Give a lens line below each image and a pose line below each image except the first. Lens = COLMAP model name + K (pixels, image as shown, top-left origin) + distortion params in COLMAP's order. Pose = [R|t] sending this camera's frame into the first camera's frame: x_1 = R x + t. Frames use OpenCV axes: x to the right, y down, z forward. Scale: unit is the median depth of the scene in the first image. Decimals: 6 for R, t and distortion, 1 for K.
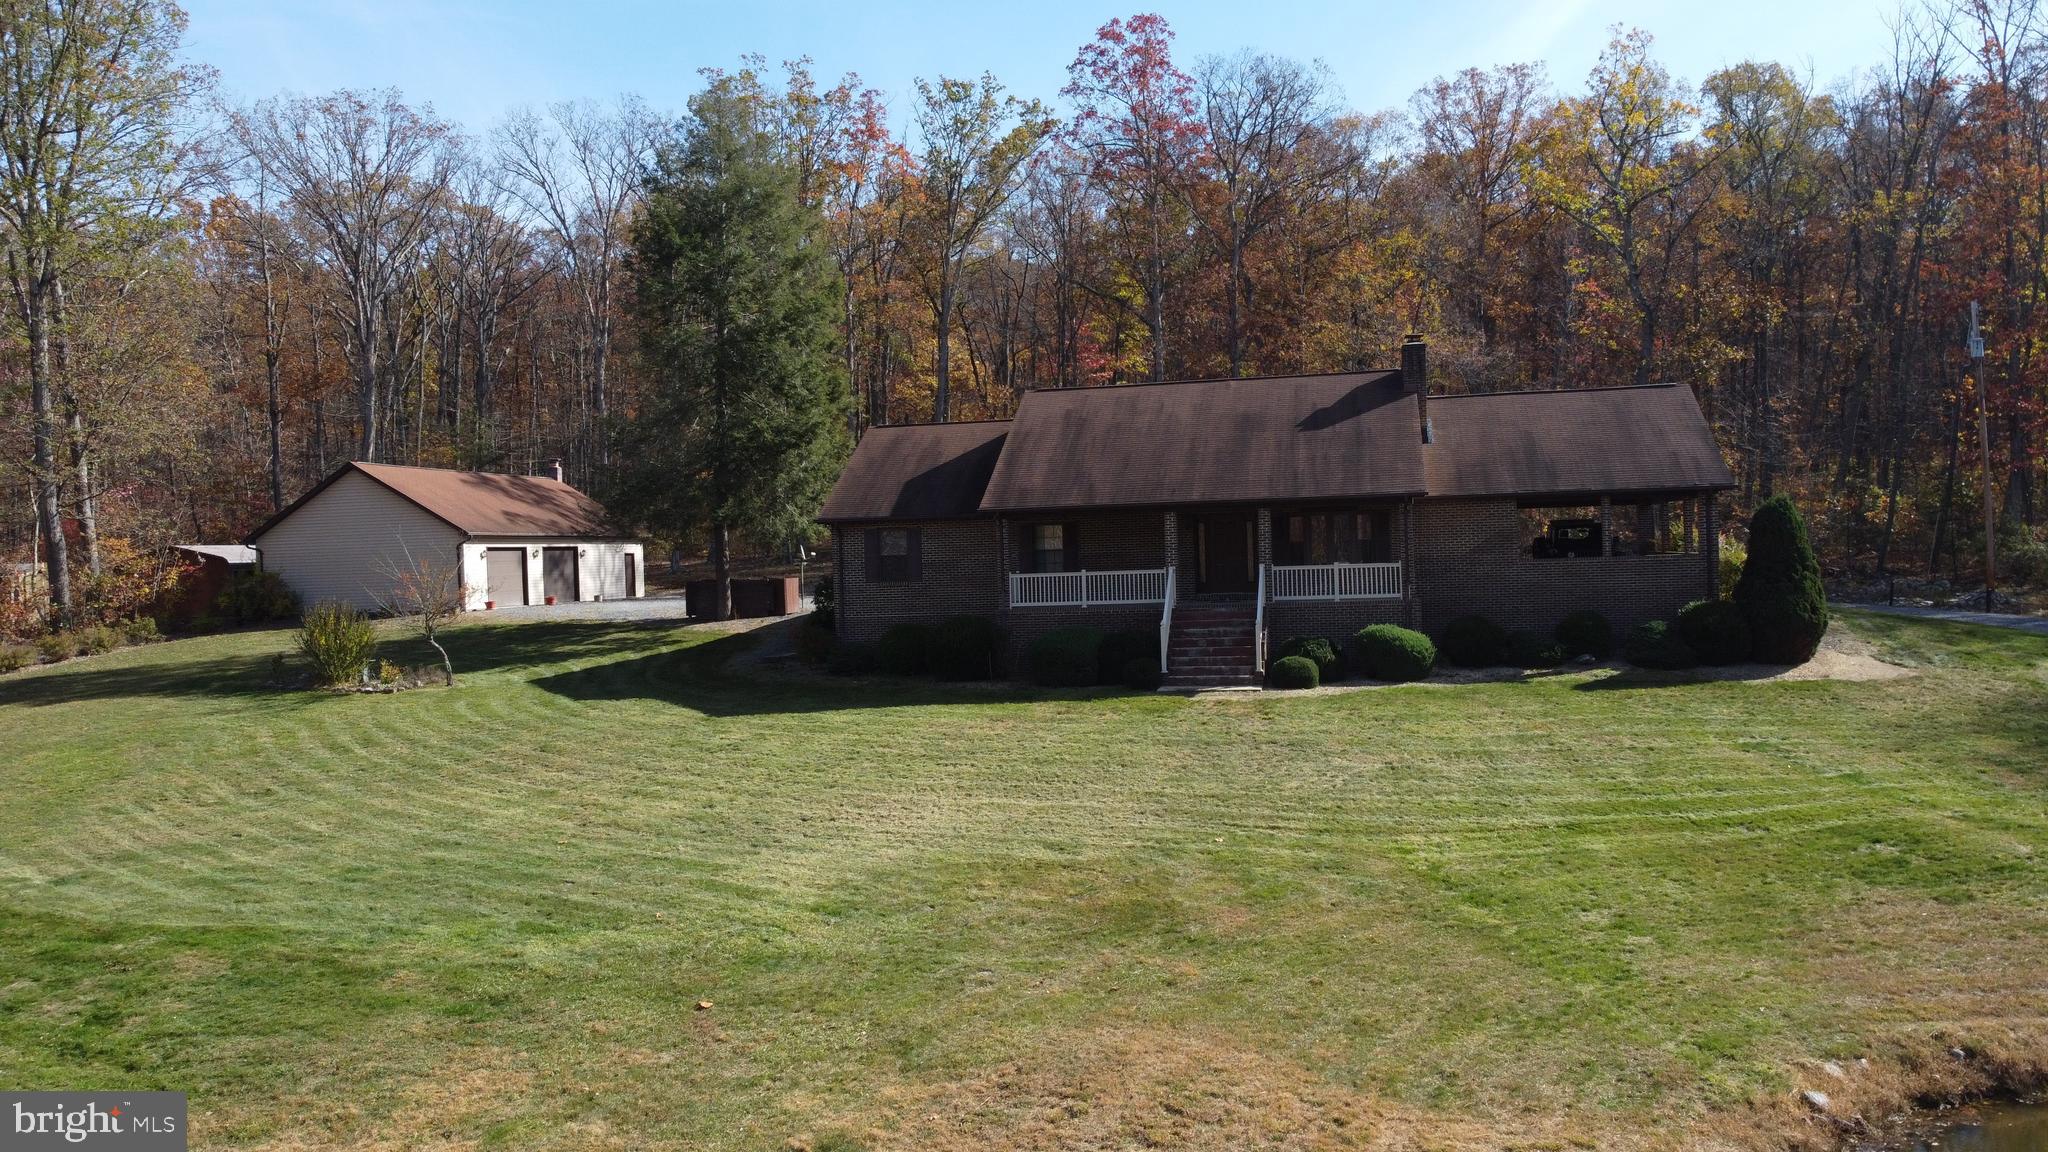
lens RADIAL K [[1554.7, 0, 1016.7], [0, 1554.7, 578.9], [0, 0, 1]] dist [0.004259, -0.016376]
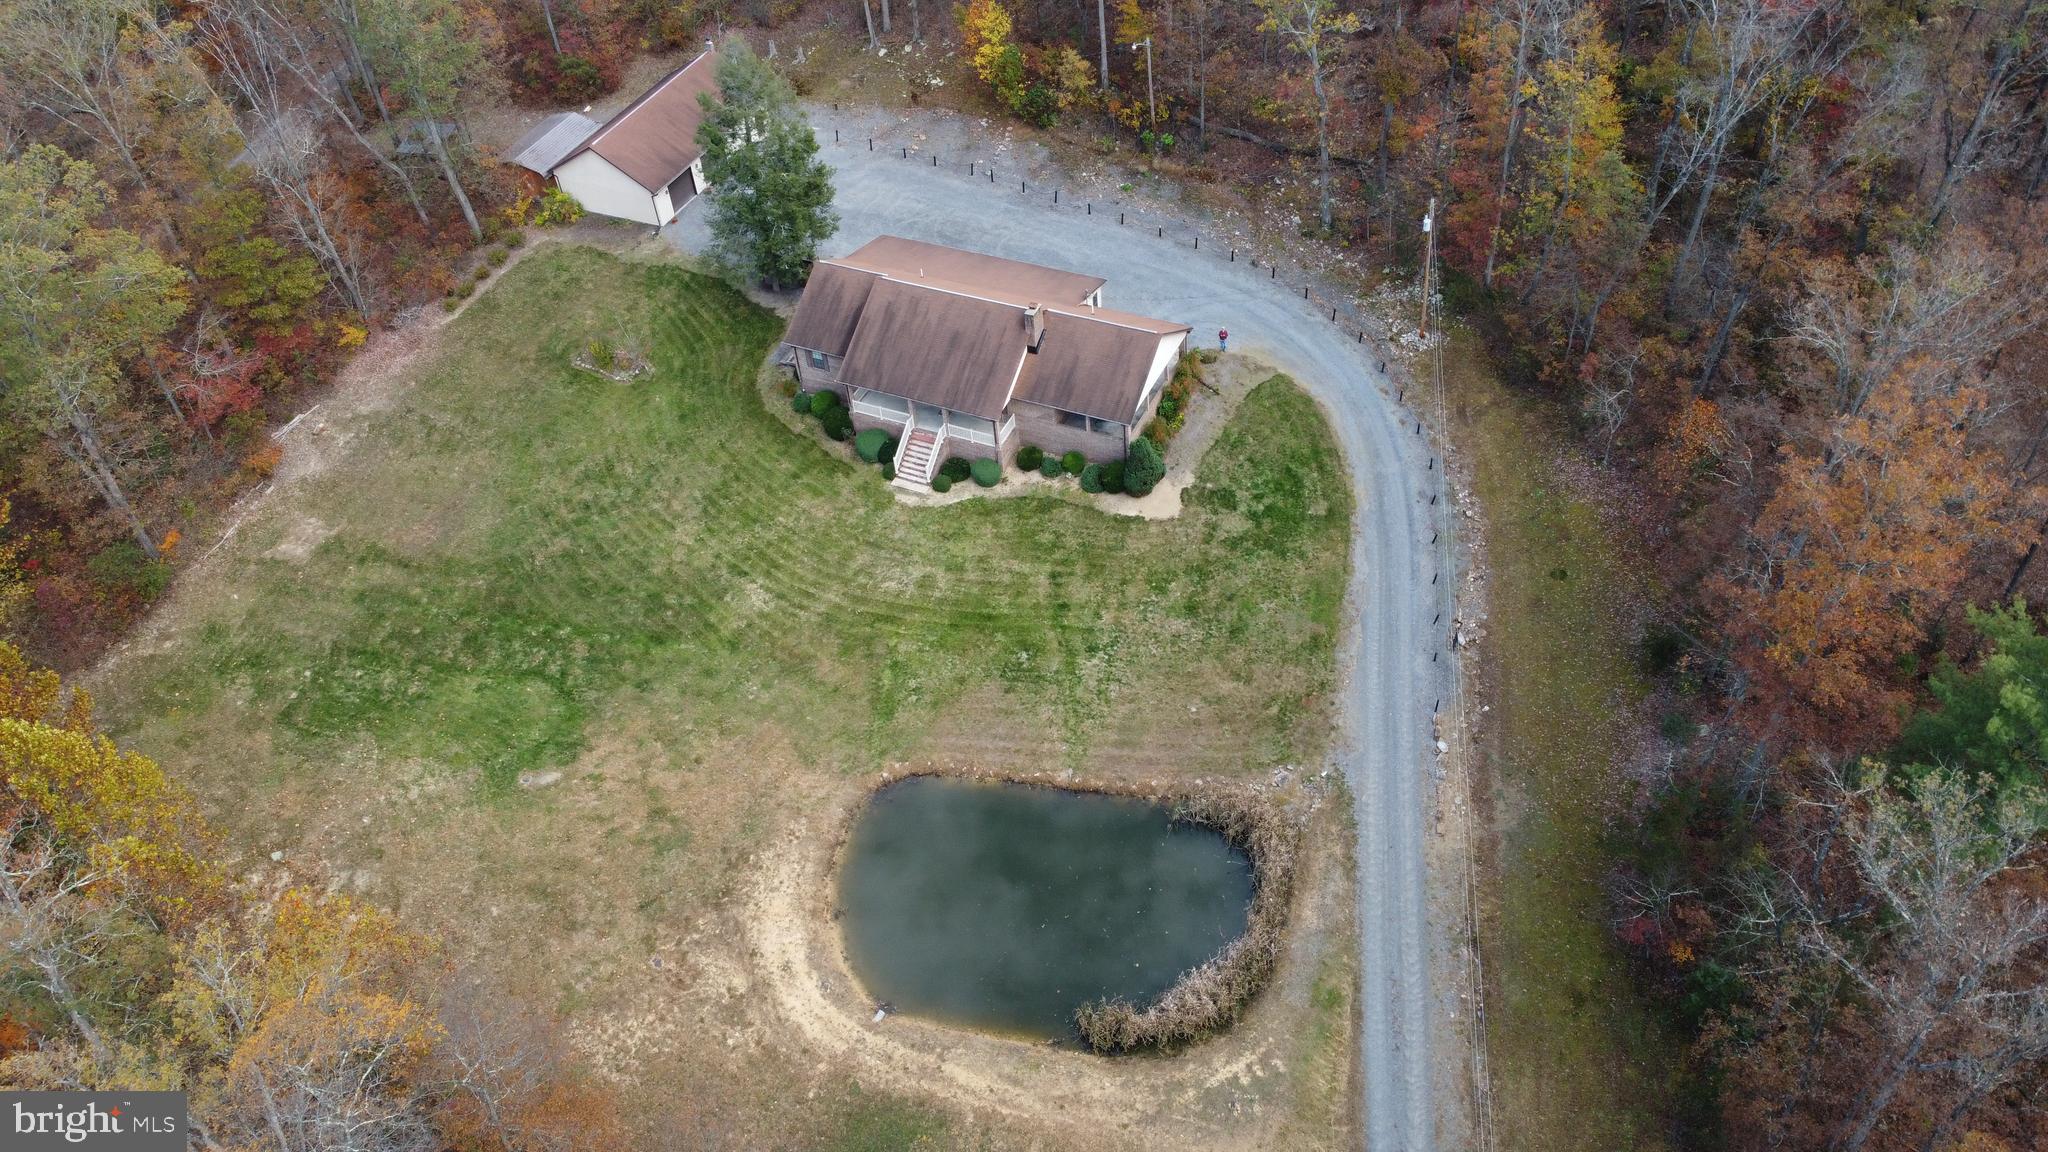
lens RADIAL K [[1554.7, 0, 1024.3], [0, 1554.7, 587.1], [0, 0, 1]] dist [0.004259, -0.016376]
pose [[0.973936, 0.132090, -0.184395, 0.742285], [0.034982, 0.715746, 0.697484, -1.478844], [0.224111, -0.685755, 0.692469, -0.809742]]
